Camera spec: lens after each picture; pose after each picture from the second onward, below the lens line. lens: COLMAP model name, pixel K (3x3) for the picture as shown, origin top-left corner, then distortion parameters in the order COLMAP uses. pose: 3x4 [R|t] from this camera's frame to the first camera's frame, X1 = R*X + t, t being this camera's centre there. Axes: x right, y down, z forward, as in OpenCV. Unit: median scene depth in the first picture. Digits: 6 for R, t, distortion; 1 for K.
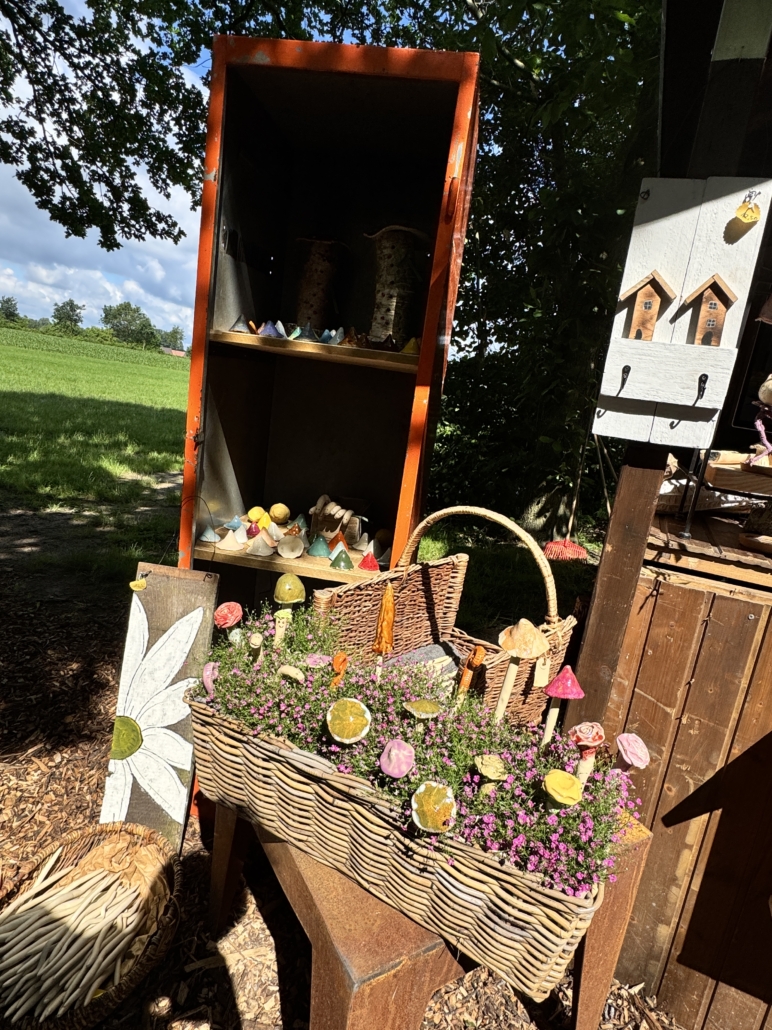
lens RADIAL K [[600.8, 0, 391.2], [0, 600.8, 511.6], [0, 0, 1]] dist [-0.004593, 0.001006]
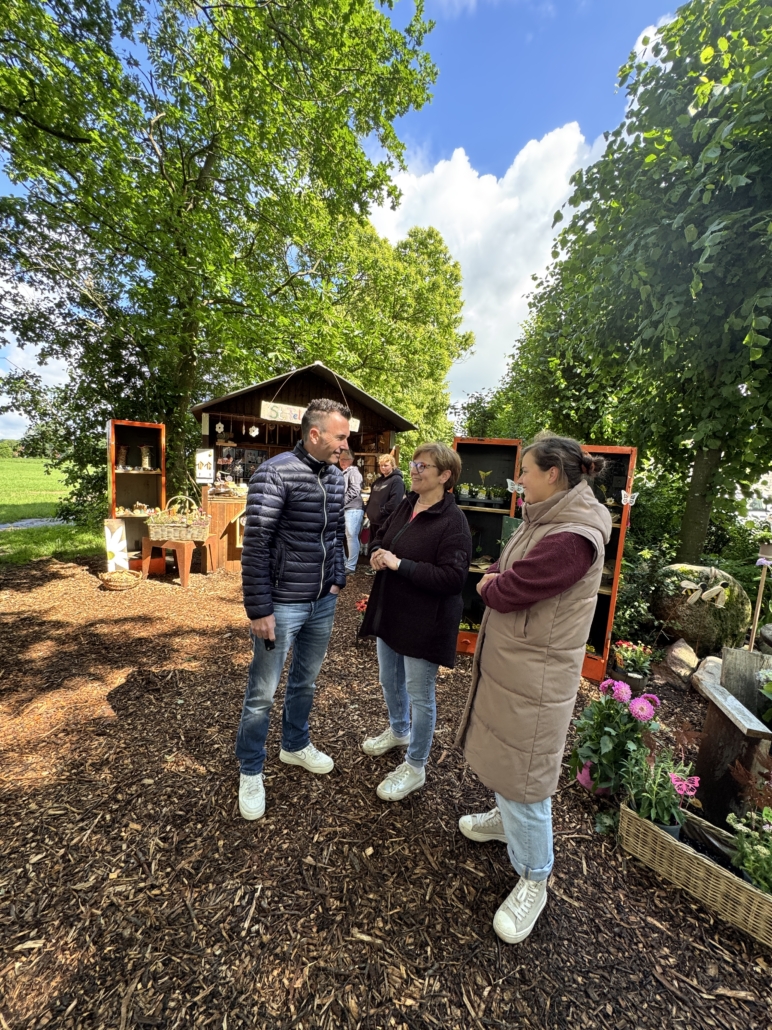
lens RADIAL K [[410.7, 0, 386.6], [0, 410.7, 521.9], [0, 0, 1]] dist [0.000896, 0.000179]
pose [[0.697518, -0.182429, 0.692956, -1.572031], [0.189388, 0.979596, 0.067256, 0.431524], [-0.691087, 0.084326, 0.717836, -4.058489]]
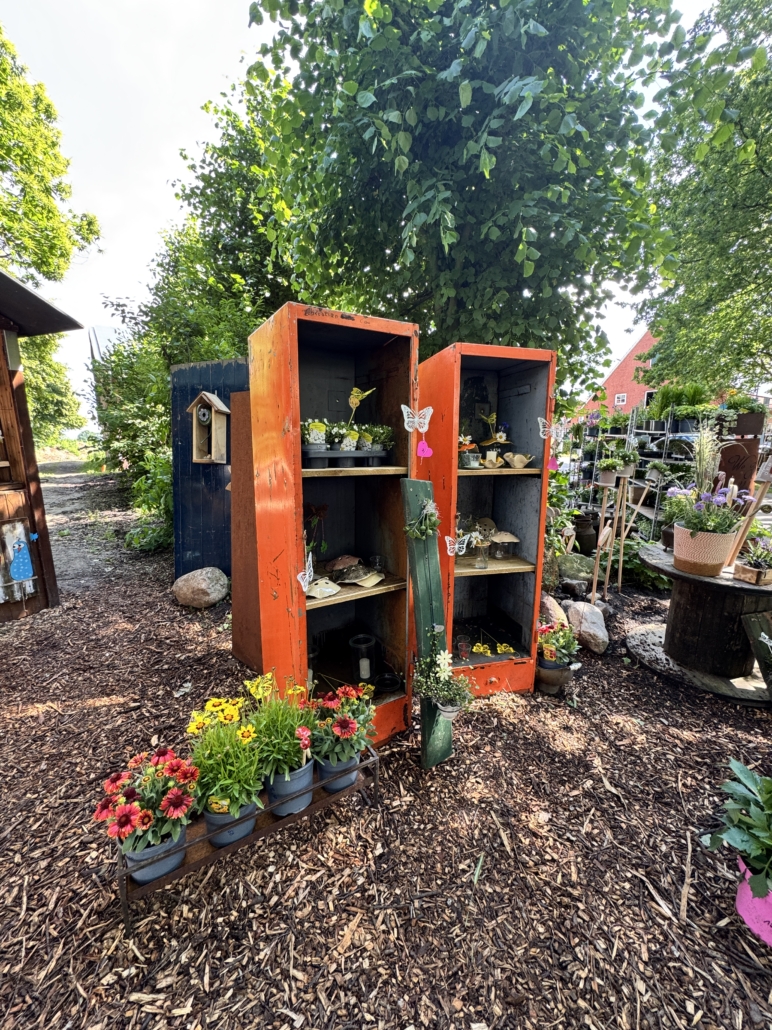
lens RADIAL K [[410.7, 0, 386.9], [0, 410.7, 520.1], [0, 0, 1]] dist [0.000896, 0.000179]
pose [[-0.028695, -0.329956, 0.943560, -0.291232], [0.214236, 0.919984, 0.328227, 0.372368], [-0.976360, 0.211563, 0.044290, -2.346244]]
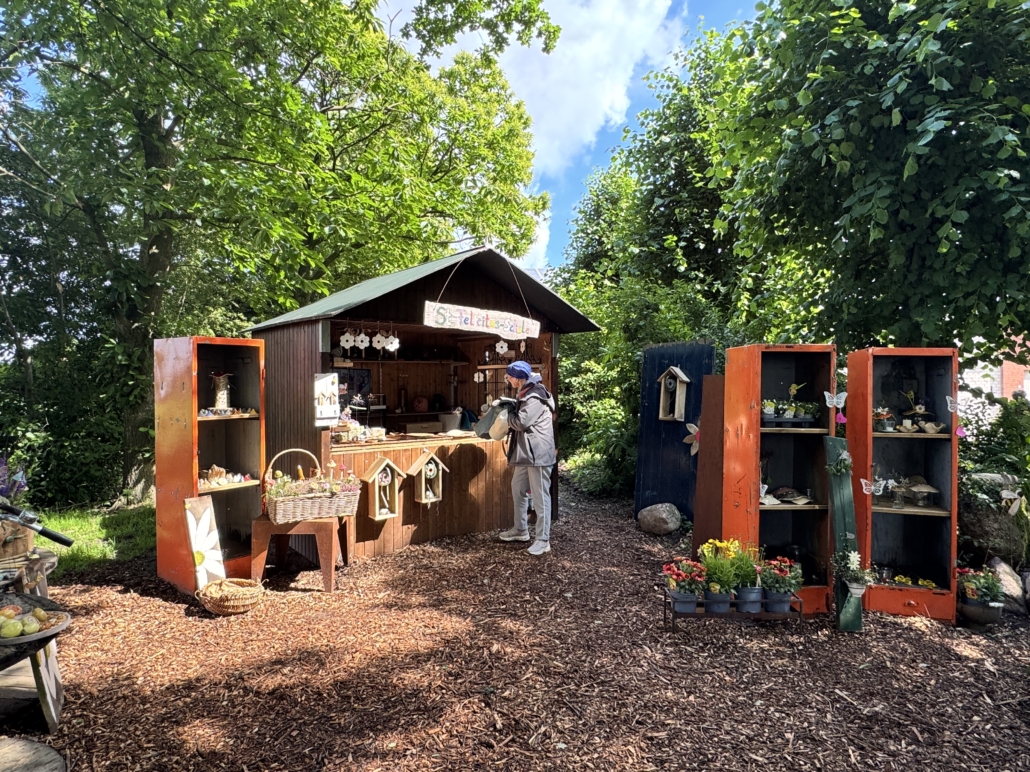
lens RADIAL K [[617.3, 0, 517.5], [0, 617.3, 388.7], [0, 0, 1]] dist [-0.000665, -0.001056]
pose [[0.462158, -0.148314, 0.874307, -3.078008], [0.255603, 0.966352, 0.028816, -0.150587], [-0.849163, 0.210158, 0.484517, -2.685095]]
